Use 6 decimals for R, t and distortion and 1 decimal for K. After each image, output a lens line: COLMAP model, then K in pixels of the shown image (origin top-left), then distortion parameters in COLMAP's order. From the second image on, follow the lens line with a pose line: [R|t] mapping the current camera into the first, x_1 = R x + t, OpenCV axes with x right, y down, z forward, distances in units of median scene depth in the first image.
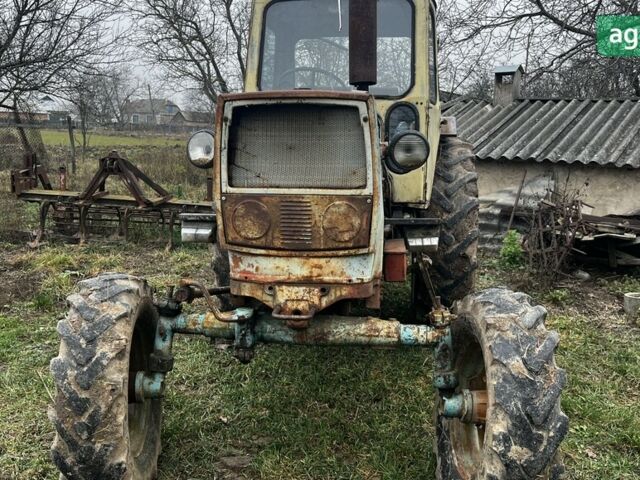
lens RADIAL K [[638.9, 0, 329.6], [0, 638.9, 239.6], [0, 0, 1]] dist [0.039615, 0.000000]
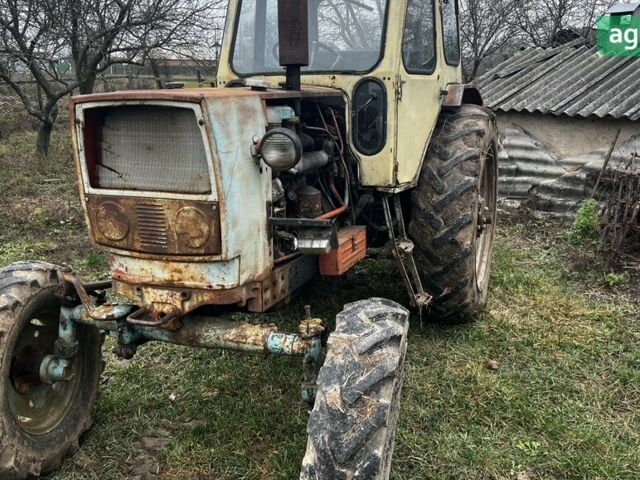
lens RADIAL K [[638.9, 0, 322.0], [0, 638.9, 244.4], [0, 0, 1]] dist [0.039615, 0.000000]
pose [[0.970632, 0.039726, -0.237267, 0.416893], [-0.017577, 0.995346, 0.094745, -0.092502], [0.239927, -0.087792, 0.966813, 0.104528]]
